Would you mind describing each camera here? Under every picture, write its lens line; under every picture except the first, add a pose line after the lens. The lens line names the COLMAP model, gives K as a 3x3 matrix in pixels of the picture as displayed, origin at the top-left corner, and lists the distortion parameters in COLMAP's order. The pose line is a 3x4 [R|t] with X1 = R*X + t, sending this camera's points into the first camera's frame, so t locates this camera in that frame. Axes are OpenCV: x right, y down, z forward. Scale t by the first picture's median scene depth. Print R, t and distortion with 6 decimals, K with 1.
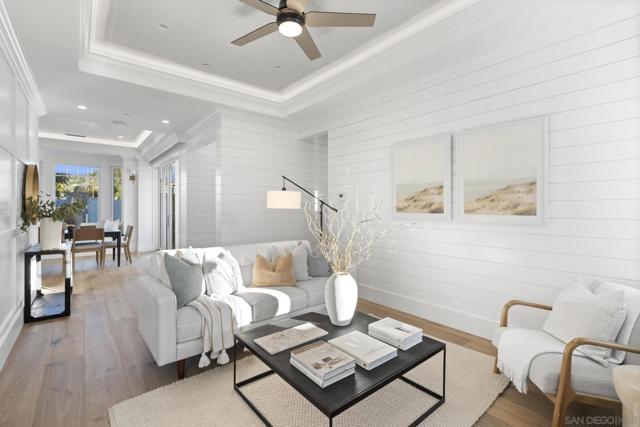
lens RADIAL K [[290.0, 0, 321.1], [0, 290.0, 214.2], [0, 0, 1]] dist [0.002039, -0.000079]
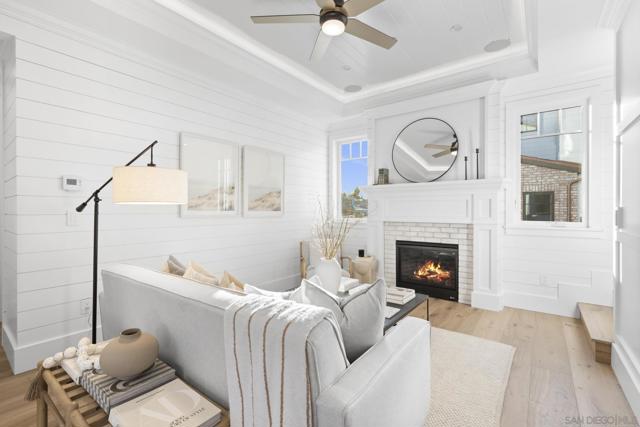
lens RADIAL K [[290.0, 0, 320.9], [0, 290.0, 211.0], [0, 0, 1]] dist [0.002039, -0.000079]
pose [[-0.227769, -0.032300, 0.973179, -0.887329], [-0.008365, 0.999478, 0.031215, -0.044975], [-0.973679, -0.001031, -0.227920, 1.023181]]
